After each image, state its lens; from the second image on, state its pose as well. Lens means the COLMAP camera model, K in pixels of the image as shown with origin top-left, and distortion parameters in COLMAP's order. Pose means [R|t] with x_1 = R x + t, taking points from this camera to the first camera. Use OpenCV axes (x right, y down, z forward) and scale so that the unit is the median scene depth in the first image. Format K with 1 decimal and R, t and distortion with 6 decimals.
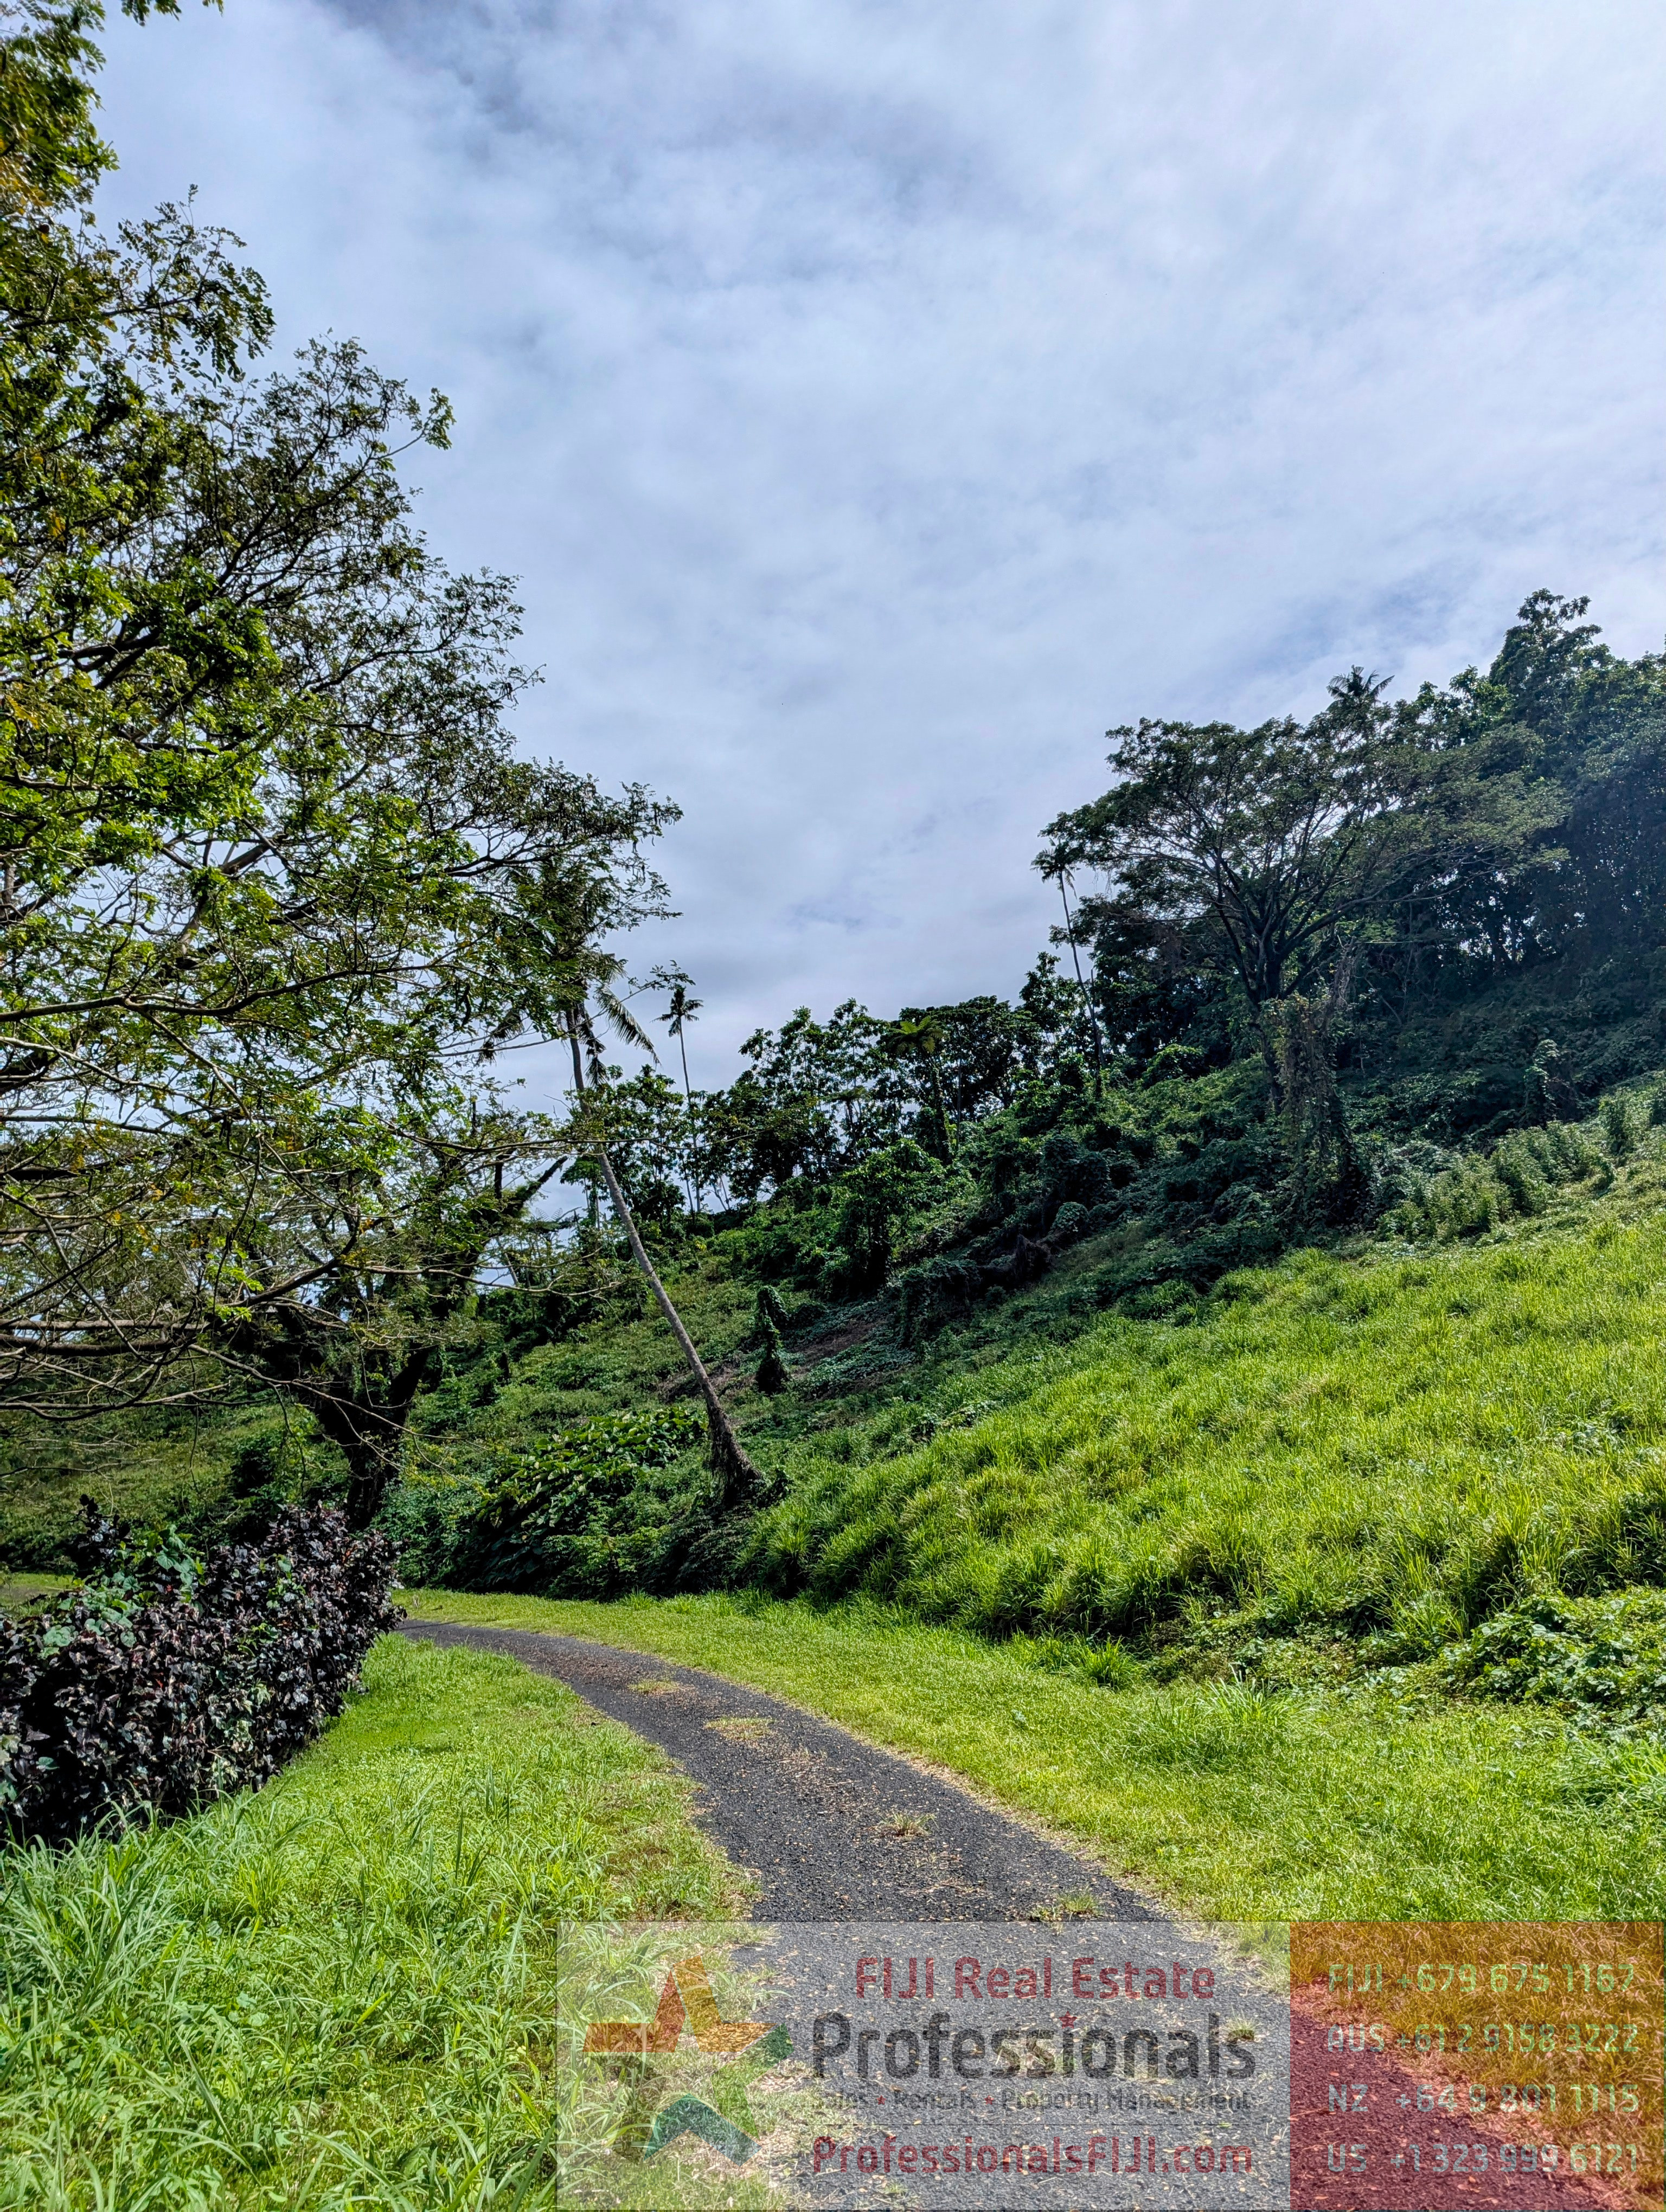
lens RADIAL K [[1569.7, 0, 832.1], [0, 1569.7, 1104.4], [0, 0, 1]] dist [0.074626, -0.060897]
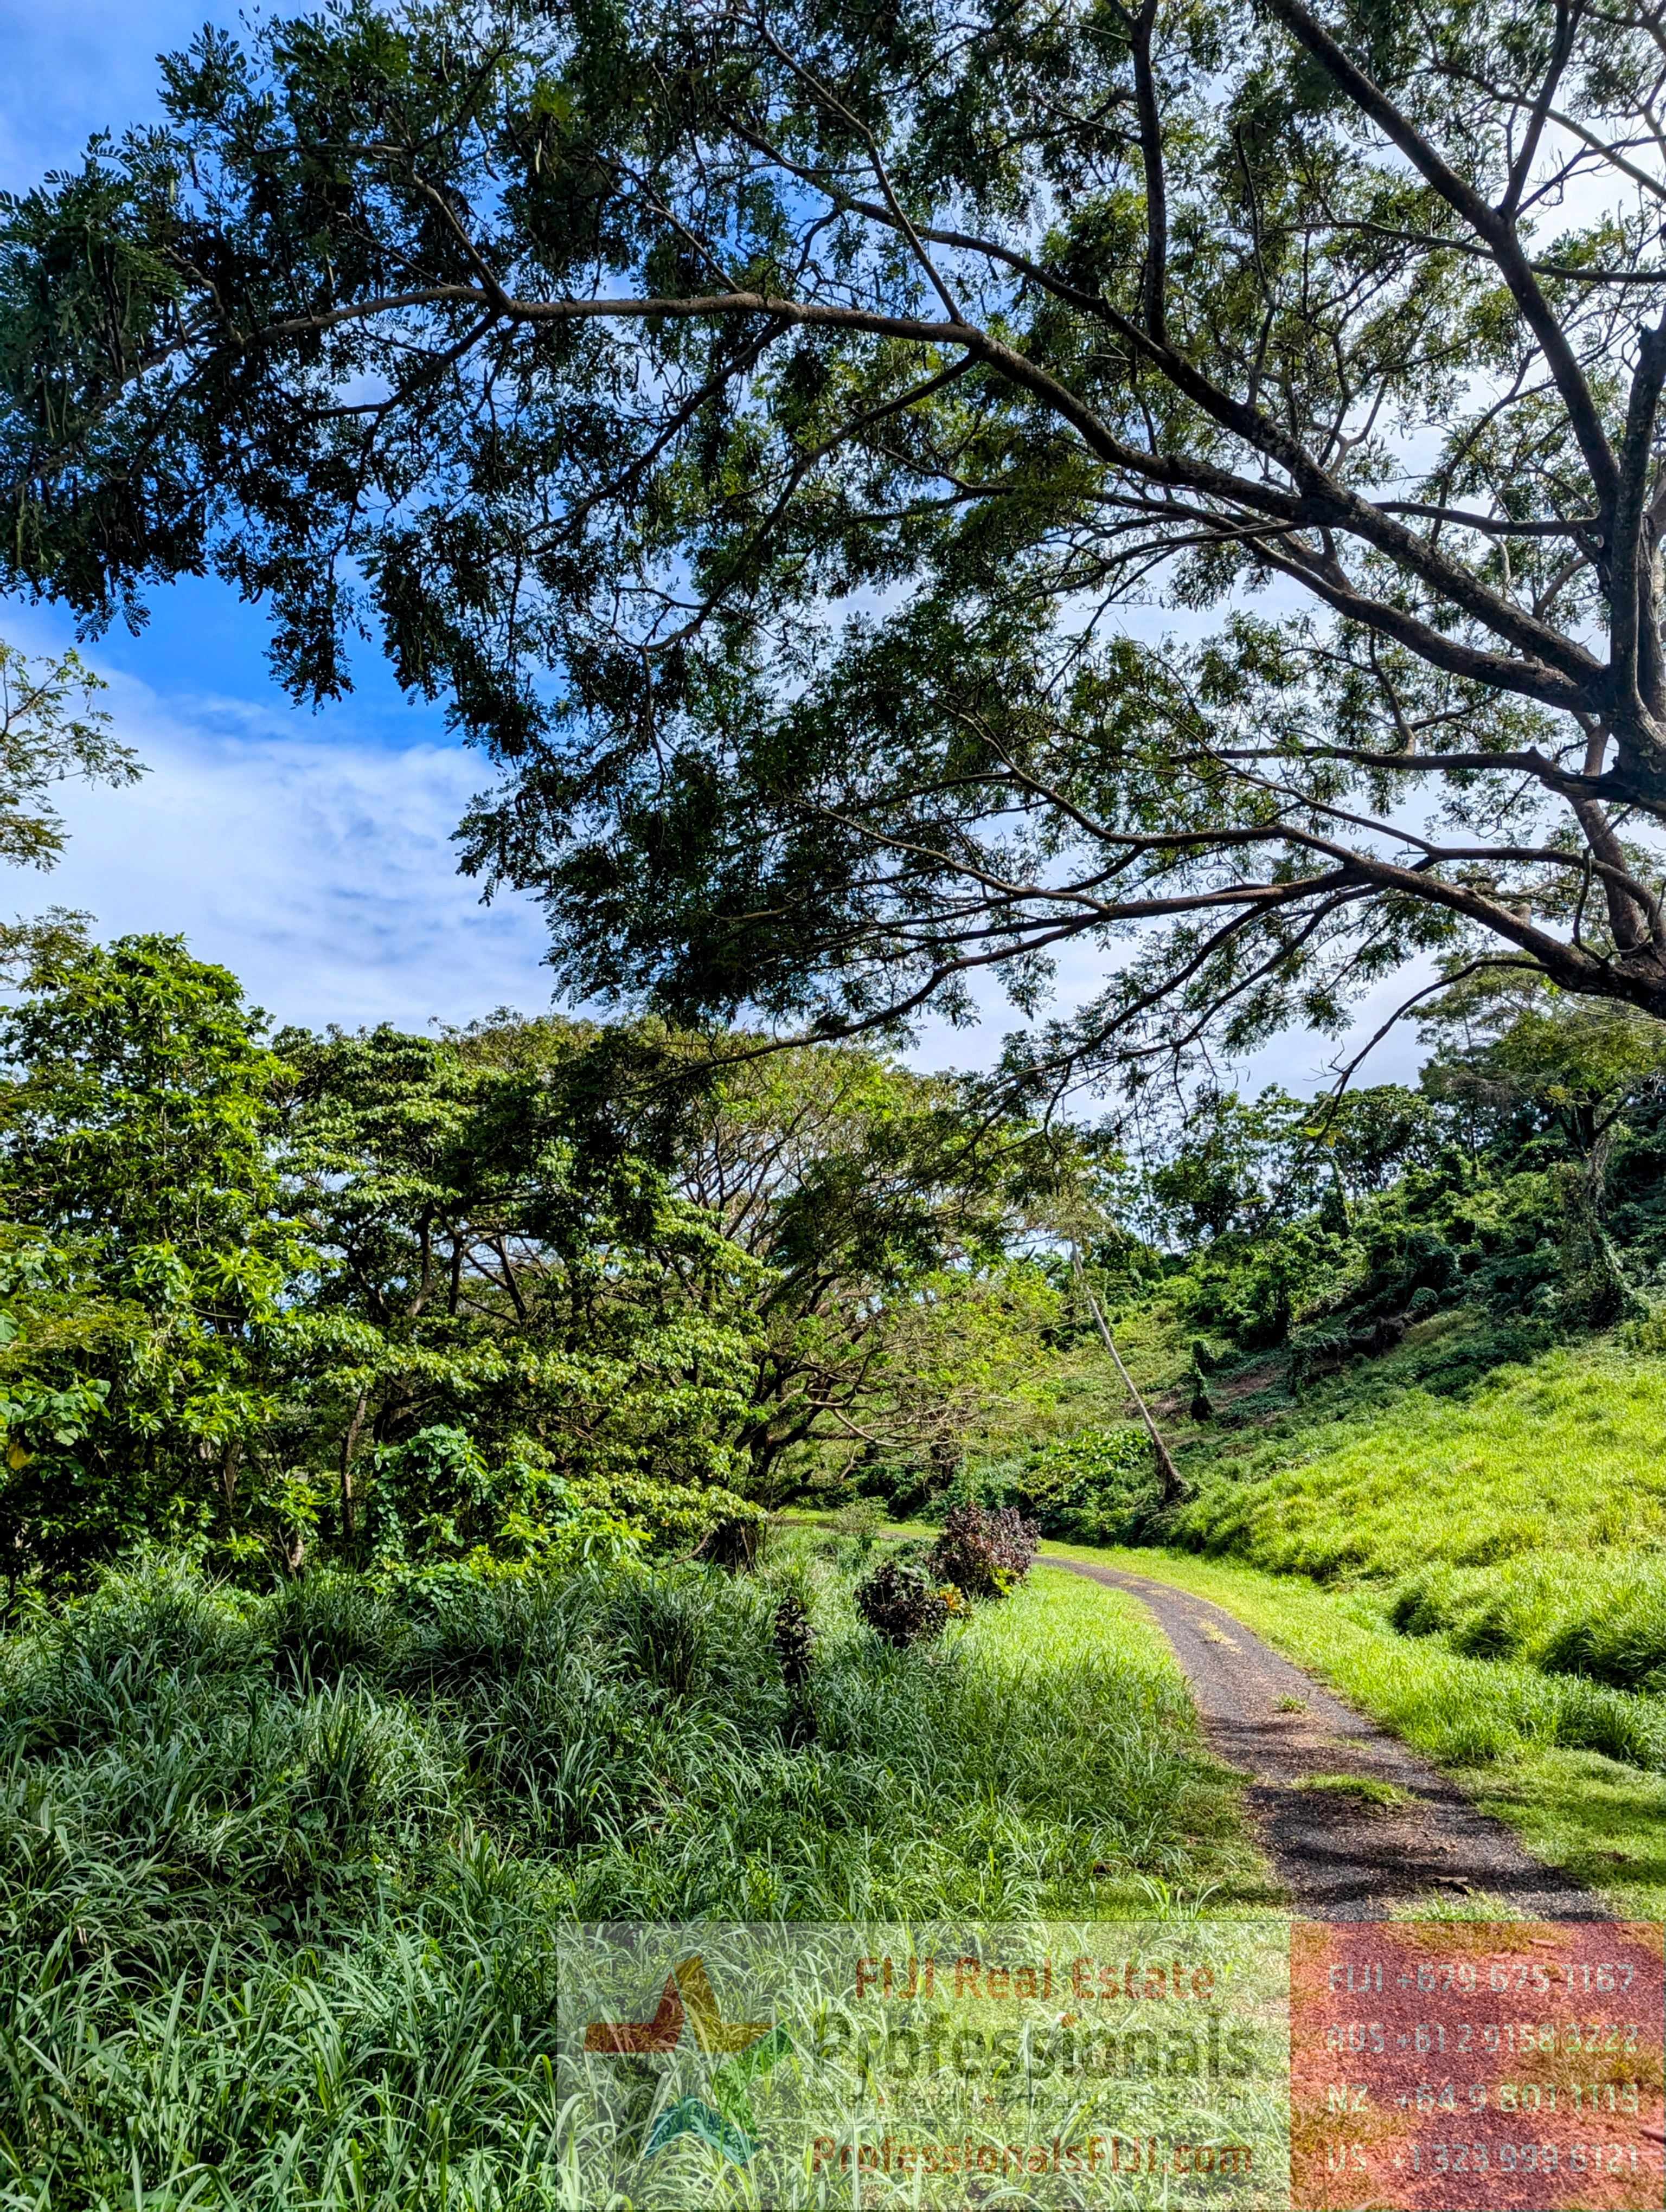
lens RADIAL K [[1569.7, 0, 829.3], [0, 1569.7, 1106.9], [0, 0, 1]] dist [0.074626, -0.060897]
pose [[0.958108, -0.015040, -0.286011, 0.052338], [0.024642, 0.999246, 0.030004, -0.153670], [0.285344, -0.035795, 0.957756, -0.490231]]
